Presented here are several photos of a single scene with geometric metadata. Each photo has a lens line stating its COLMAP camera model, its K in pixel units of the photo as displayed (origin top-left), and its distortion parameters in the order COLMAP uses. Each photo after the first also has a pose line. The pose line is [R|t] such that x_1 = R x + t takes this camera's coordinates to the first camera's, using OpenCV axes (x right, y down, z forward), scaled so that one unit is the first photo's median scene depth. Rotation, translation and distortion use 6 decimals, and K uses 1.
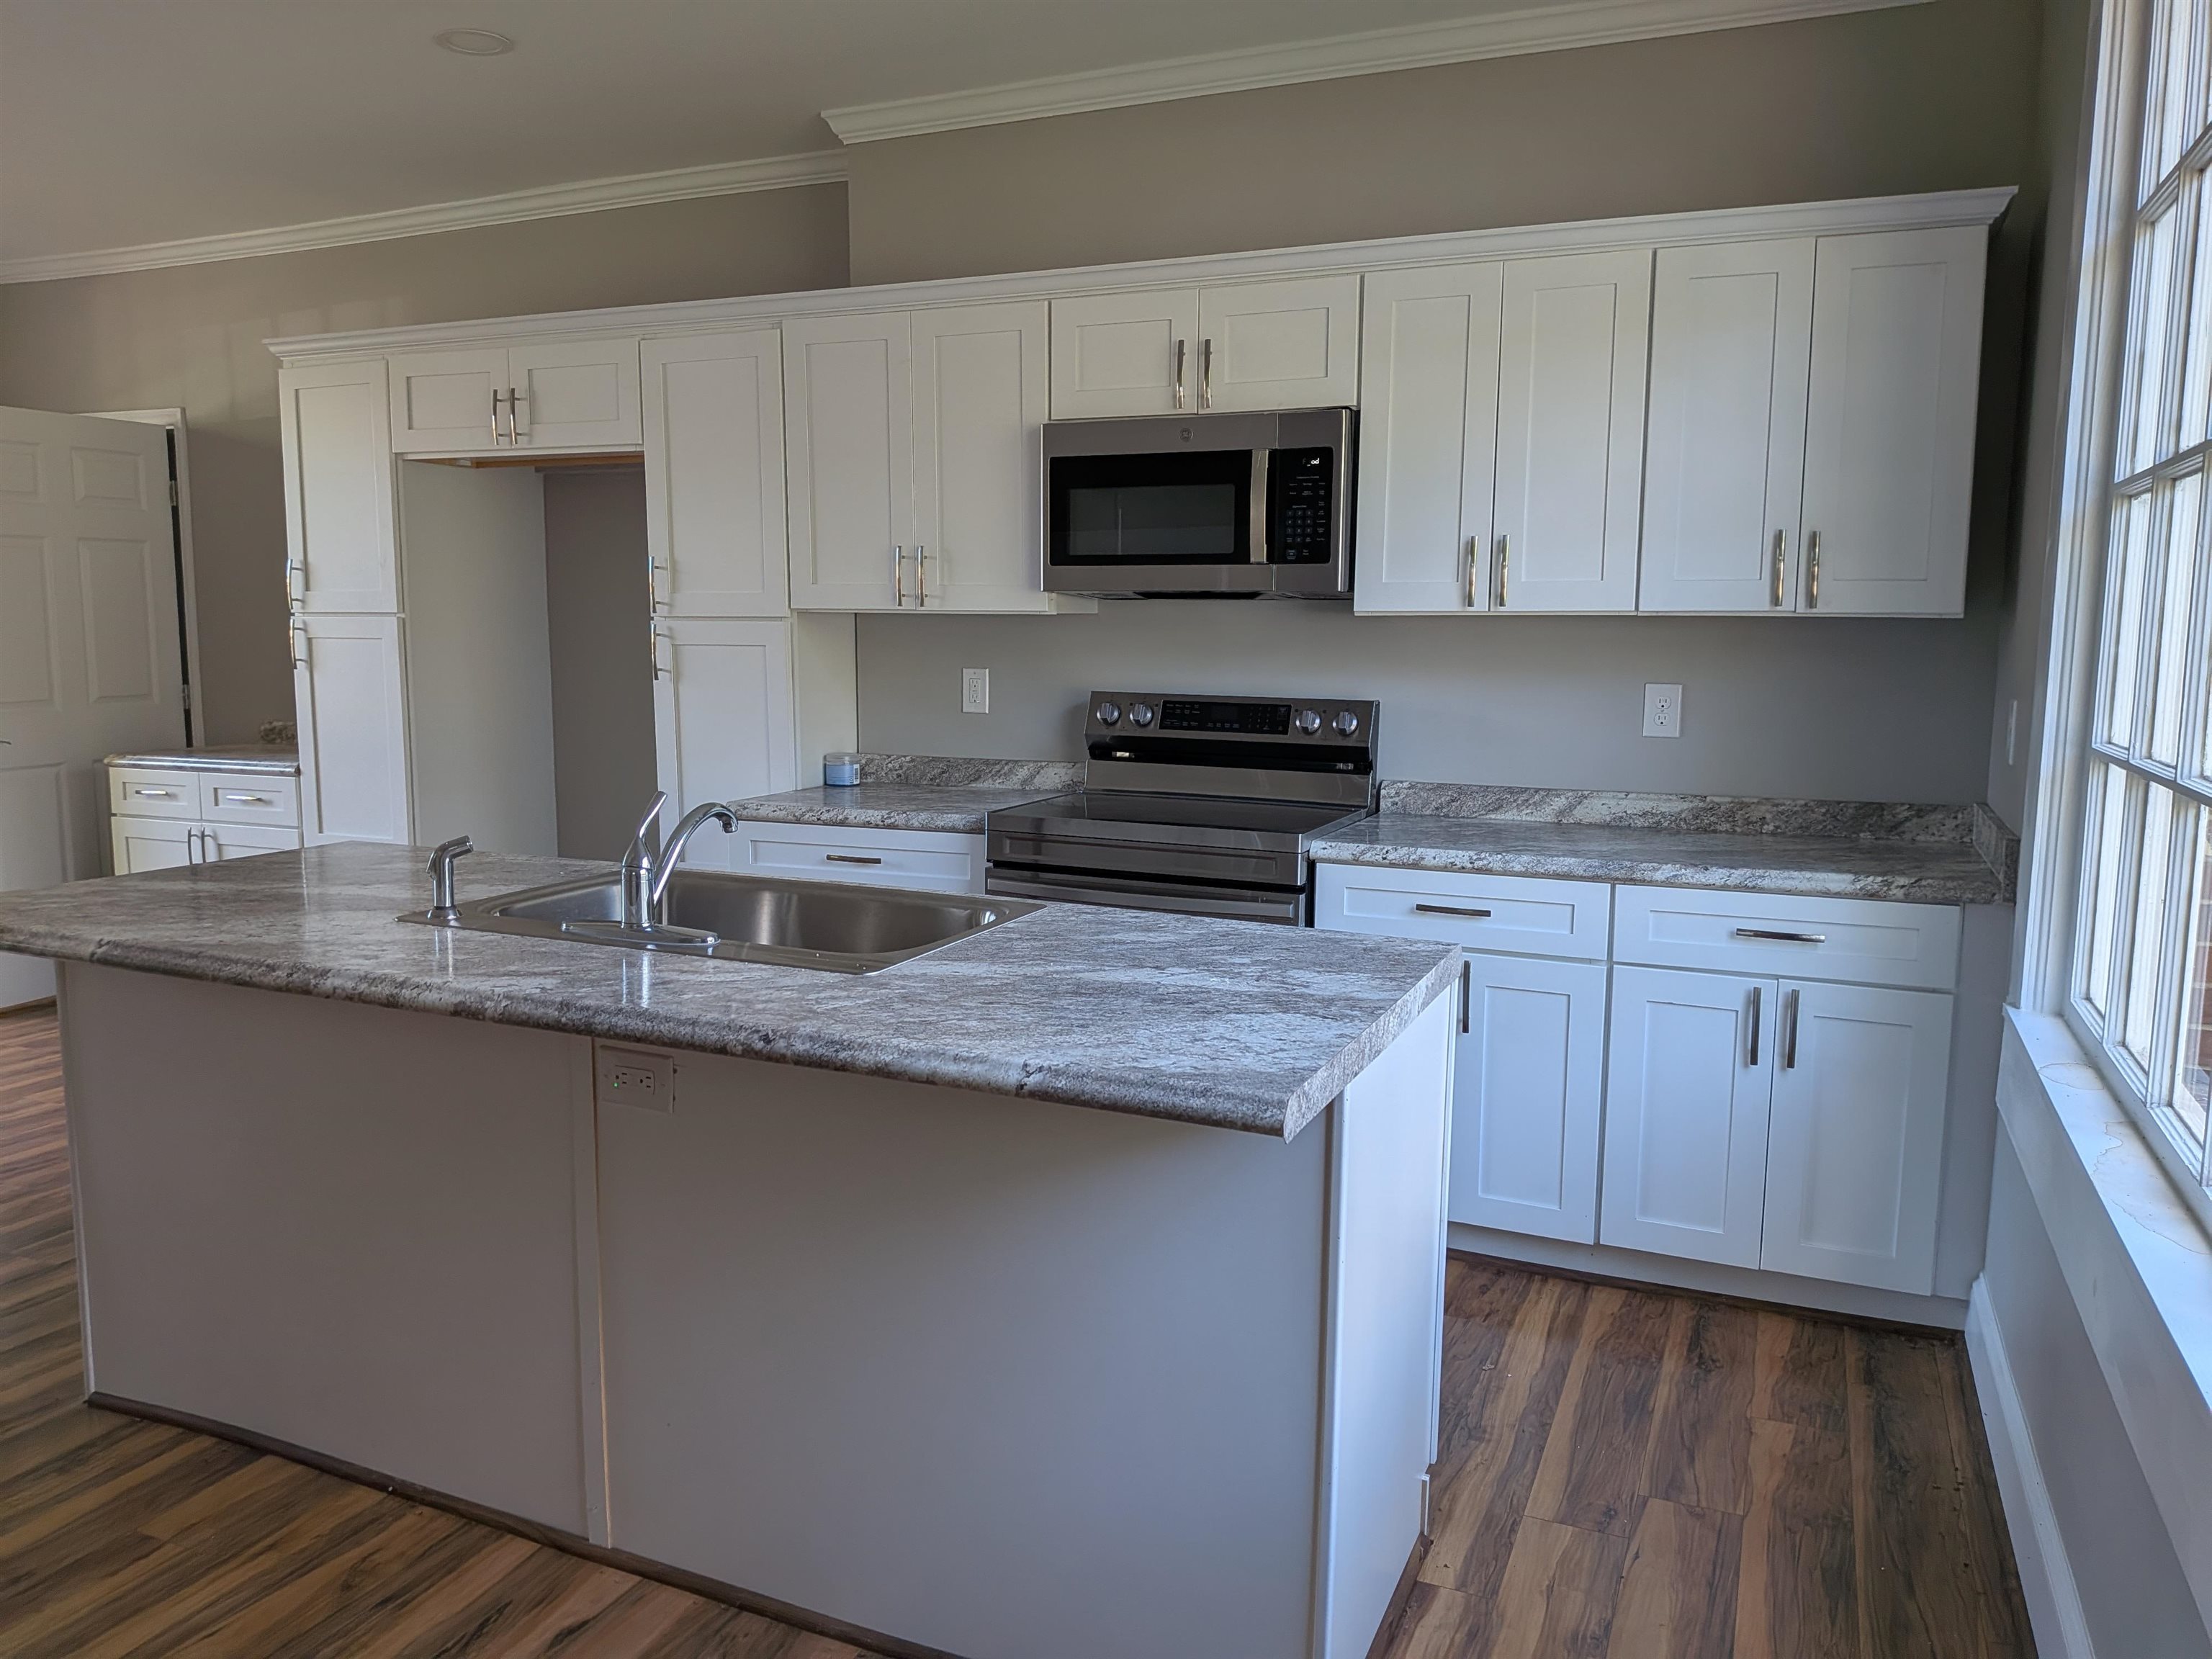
lens RADIAL K [[1575.5, 0, 1122.4], [0, 1575.5, 836.6], [0, 0, 1]] dist [0.026185, -0.088216]
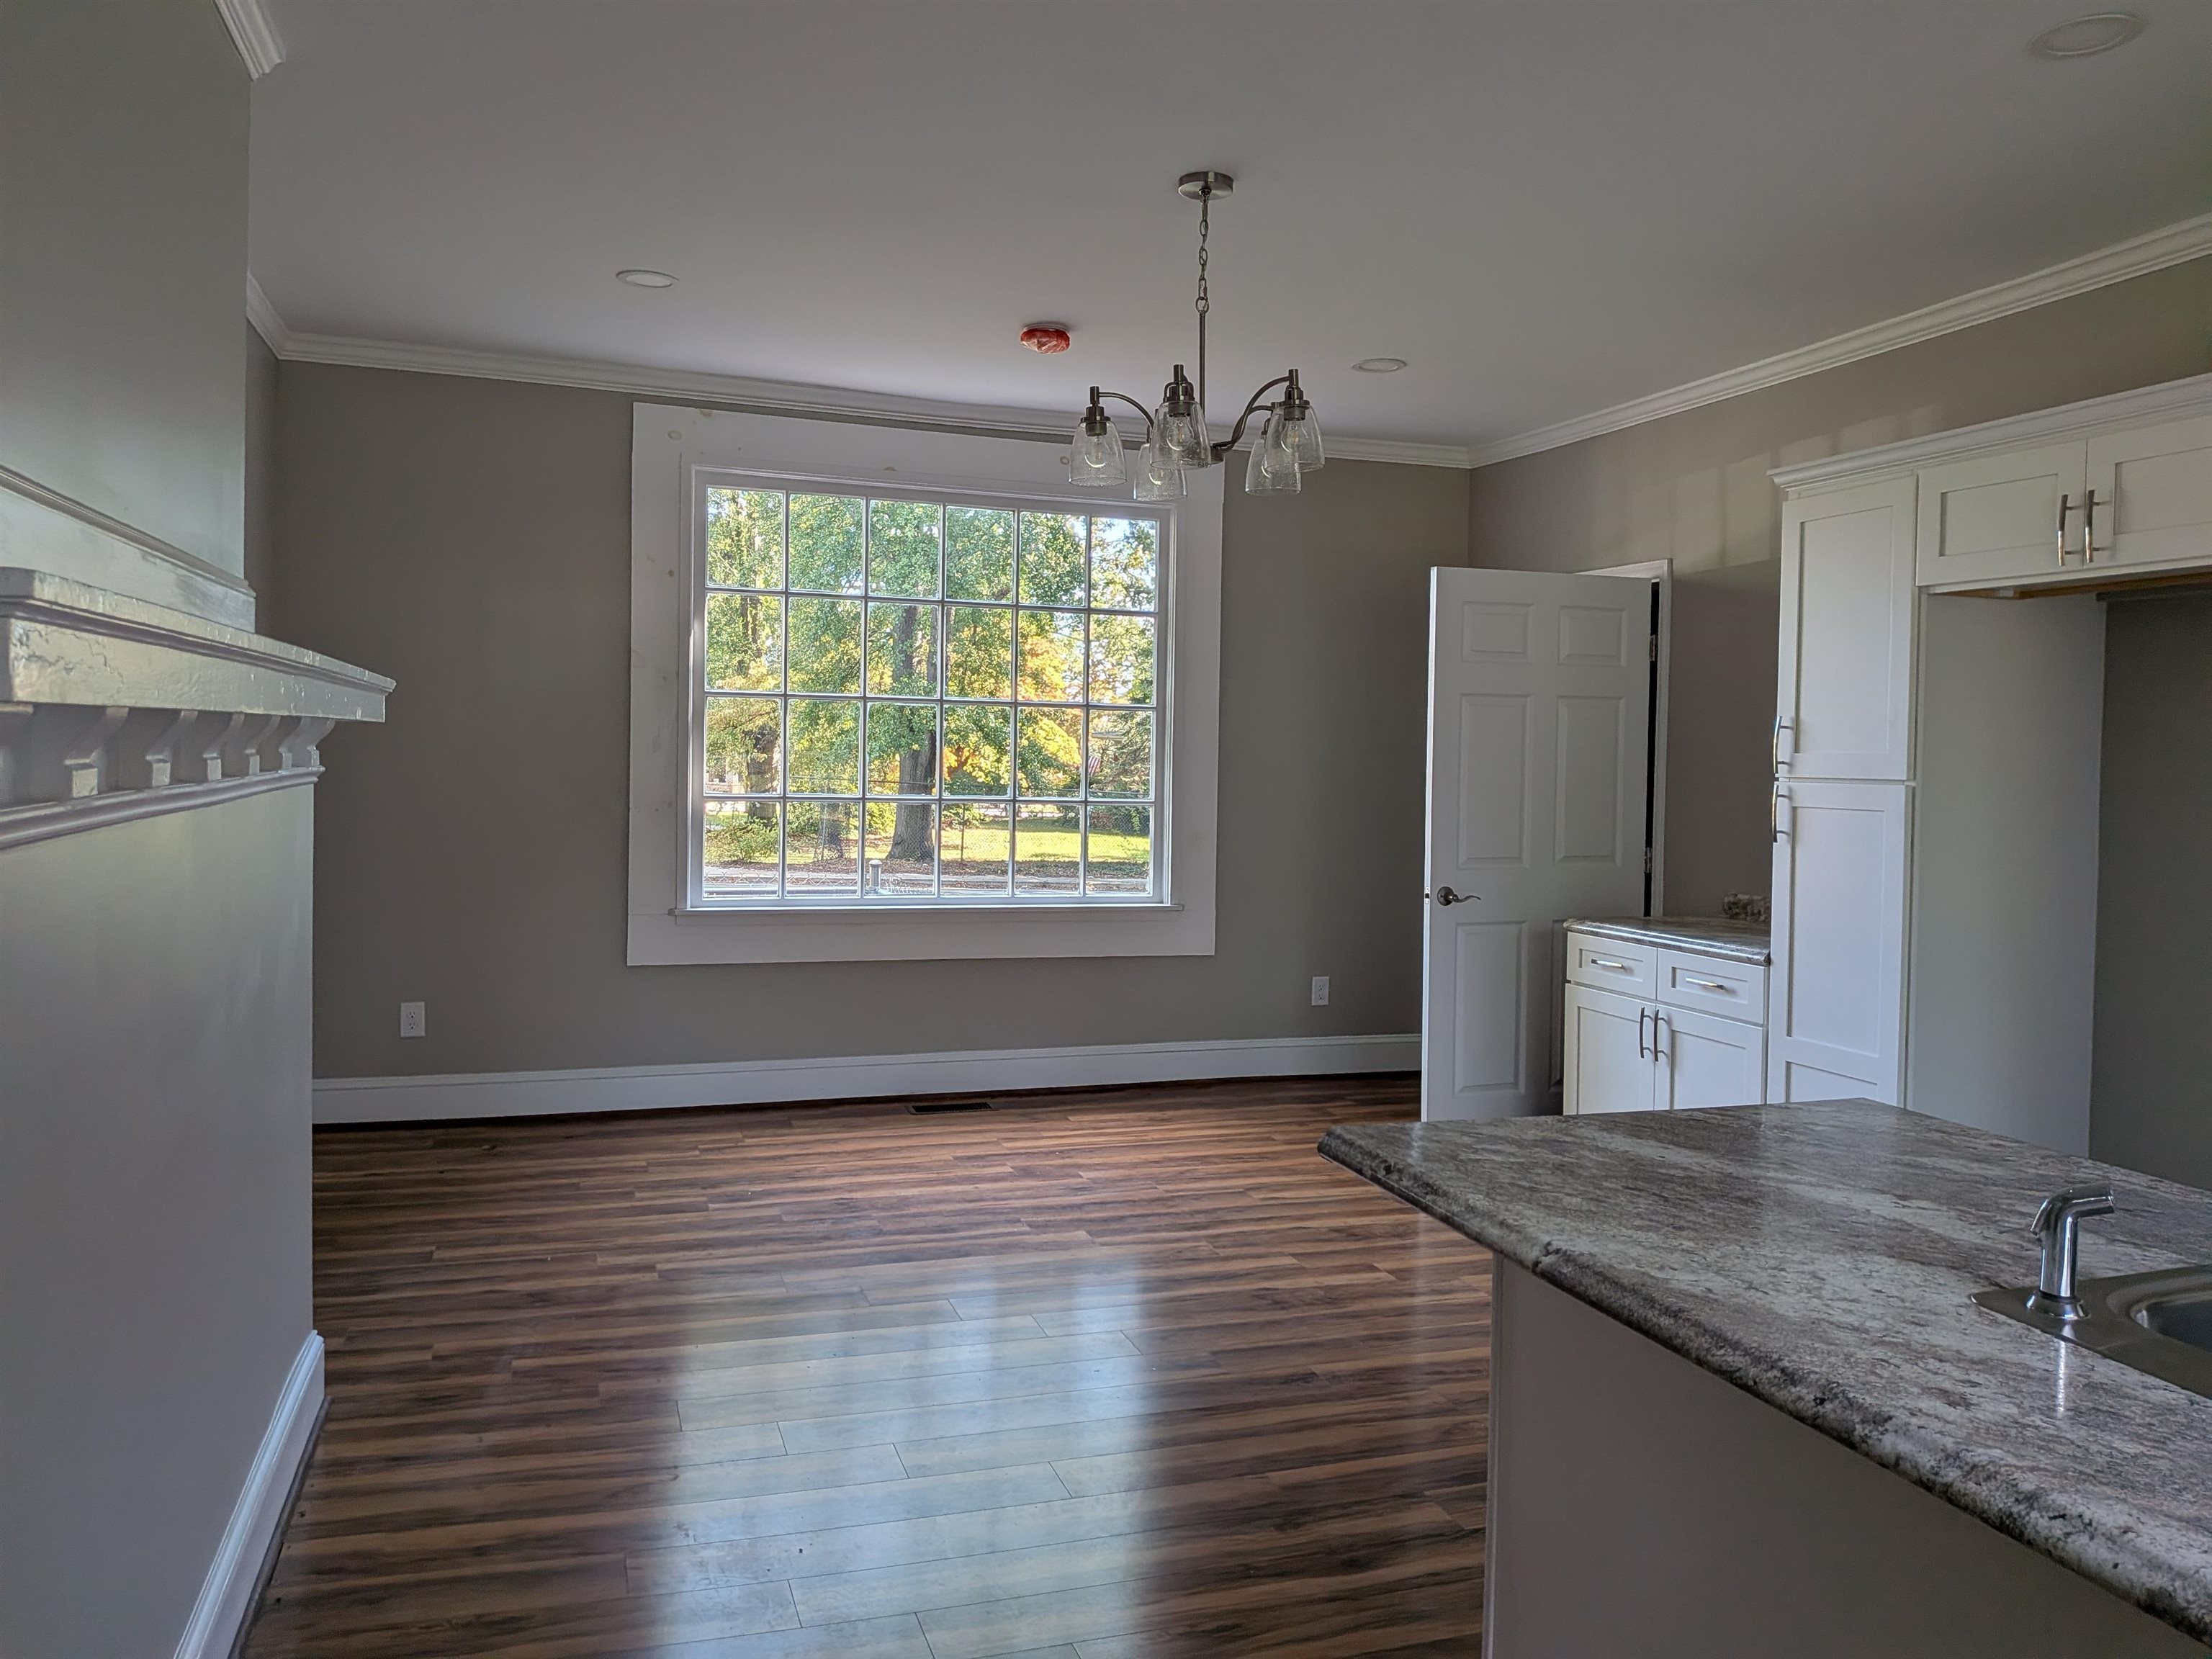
lens RADIAL K [[1664.3, 0, 1149.3], [0, 1664.3, 784.2], [0, 0, 1]] dist [0.162772, -0.181023]
pose [[0.683055, 0.016807, -0.730173, -0.085467], [-0.111198, 0.990474, -0.081224, -0.025409], [0.721852, 0.136674, 0.678417, 0.124994]]
